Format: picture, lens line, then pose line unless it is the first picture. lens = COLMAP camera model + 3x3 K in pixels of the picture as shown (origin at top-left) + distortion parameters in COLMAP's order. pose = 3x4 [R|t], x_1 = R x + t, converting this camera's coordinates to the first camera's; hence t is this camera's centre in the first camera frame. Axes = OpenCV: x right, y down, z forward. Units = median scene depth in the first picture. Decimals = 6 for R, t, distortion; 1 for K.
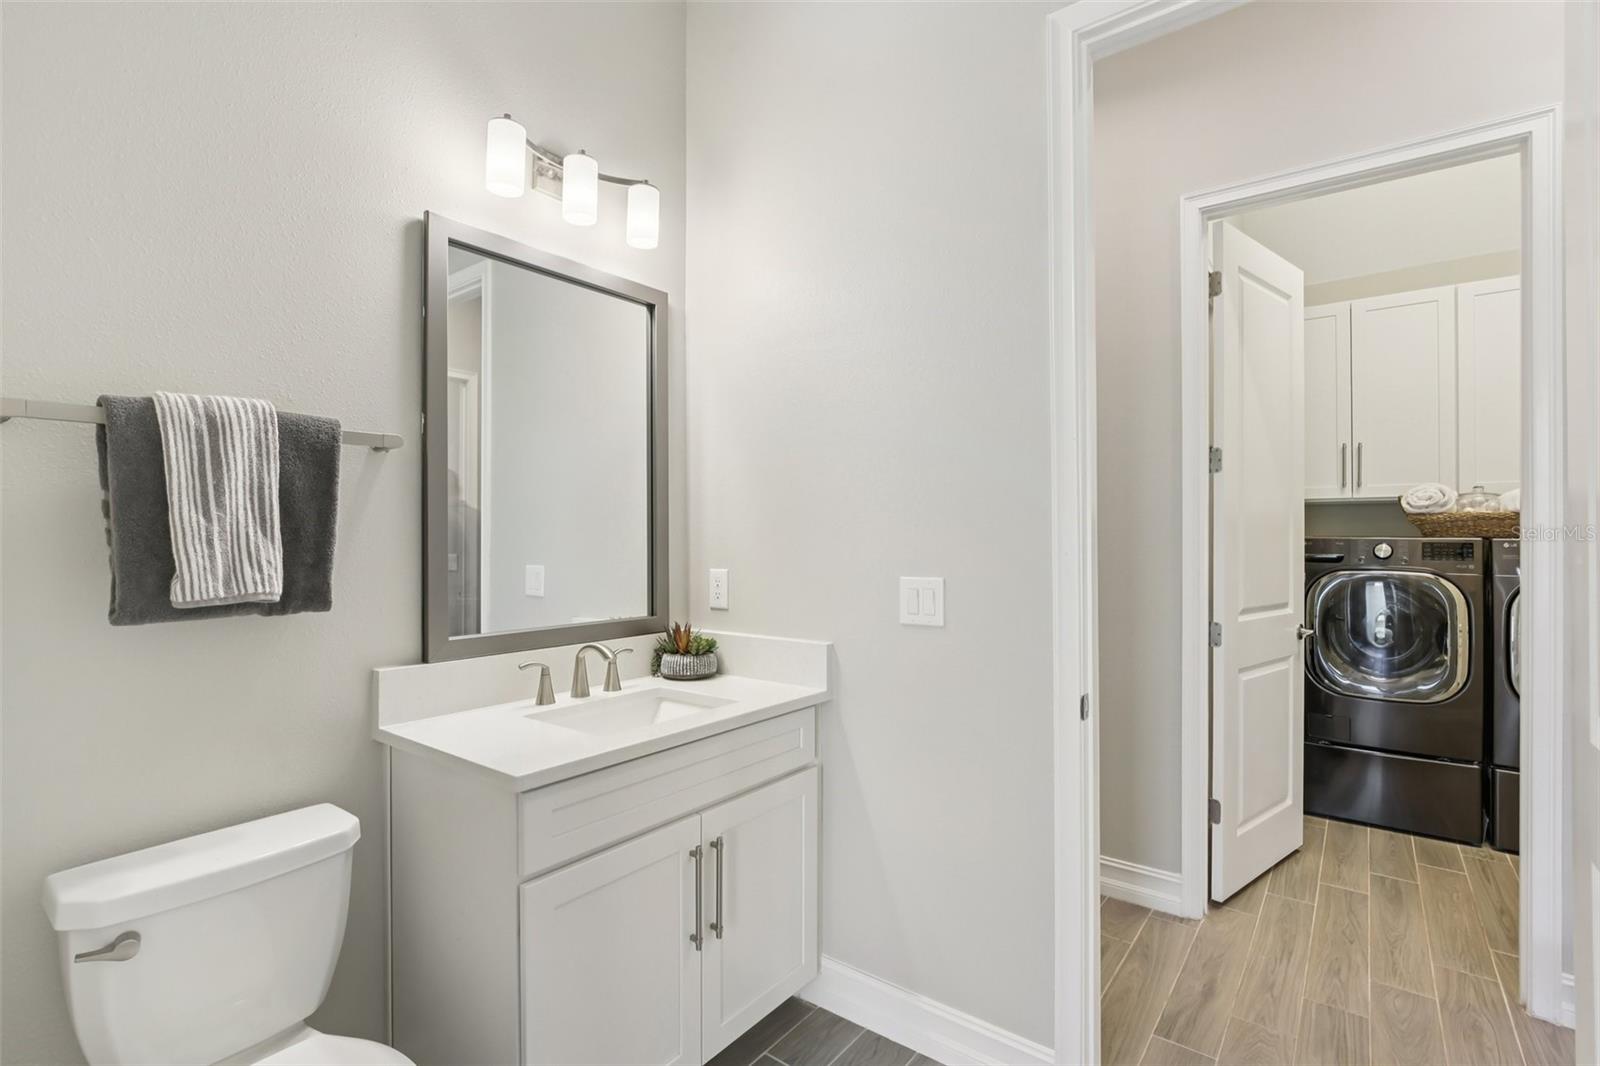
lens RADIAL K [[746.7, 0, 797.3], [0, 746.7, 535.0], [0, 0, 1]] dist [-0.017627, 0.005173]
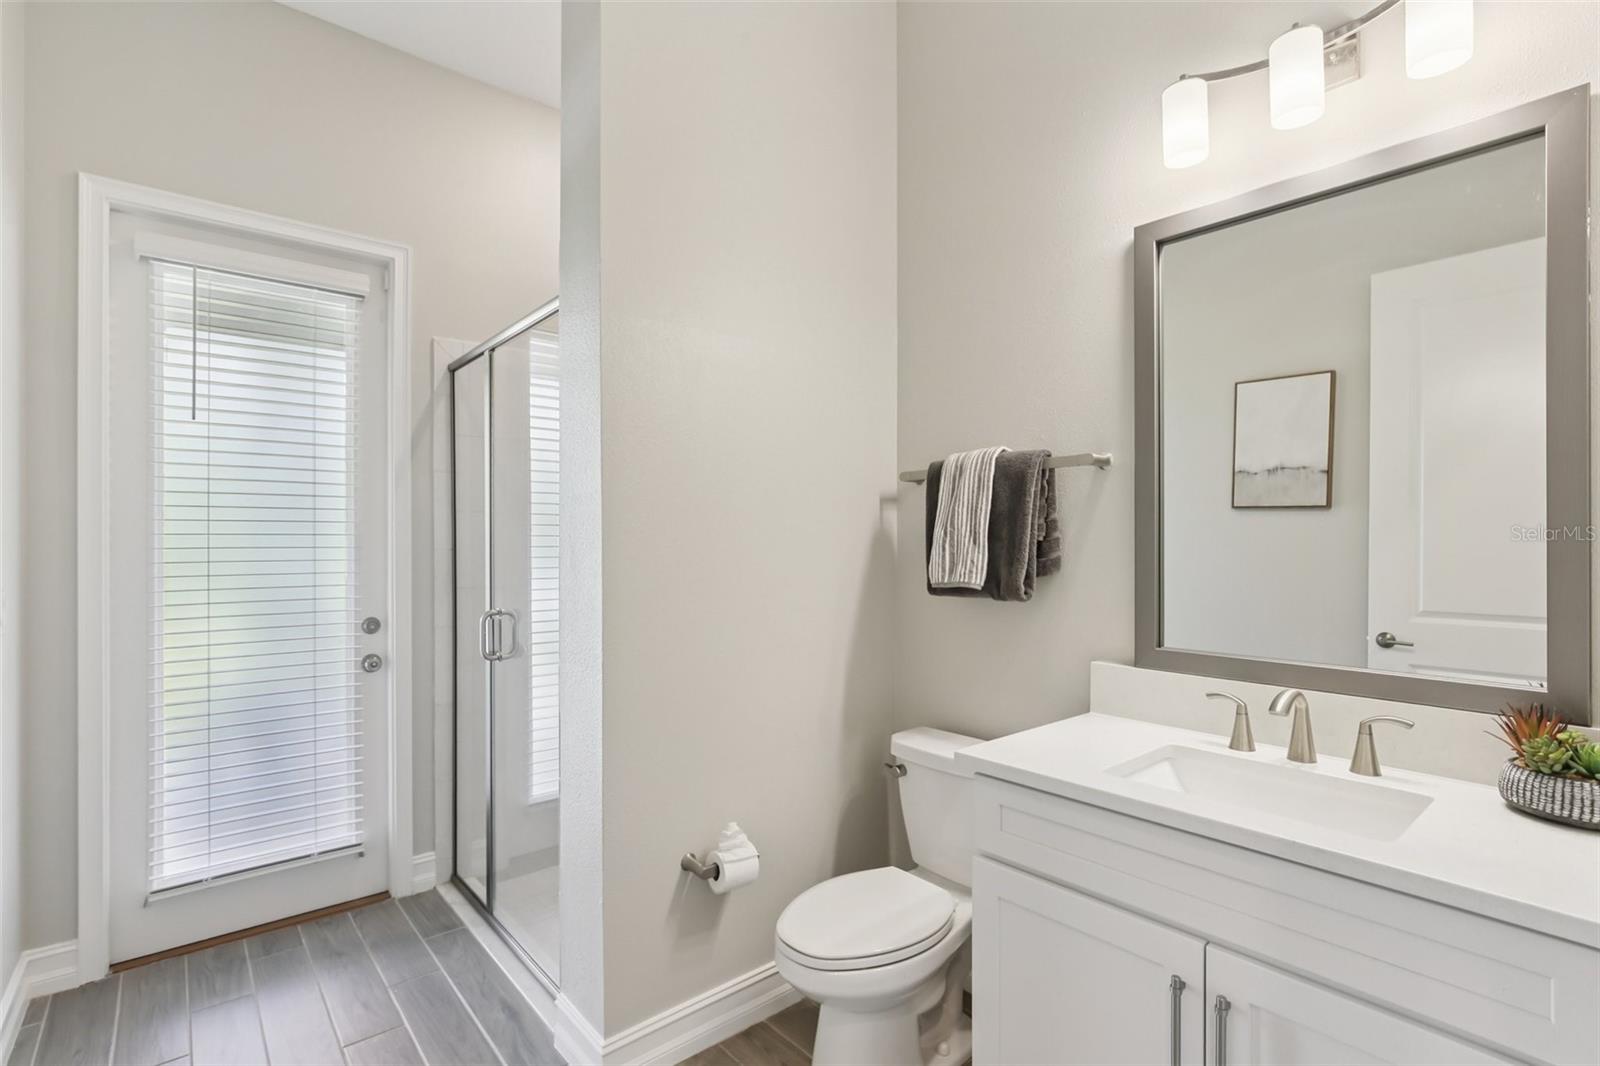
lens RADIAL K [[746.7, 0, 797.6], [0, 746.7, 545.0], [0, 0, 1]] dist [-0.017627, 0.005173]
pose [[-0.219811, 0.003377, -0.975537, 0.612805], [0.004536, 0.999987, 0.002440, -0.002320], [0.975532, -0.003889, -0.219823, 0.763541]]
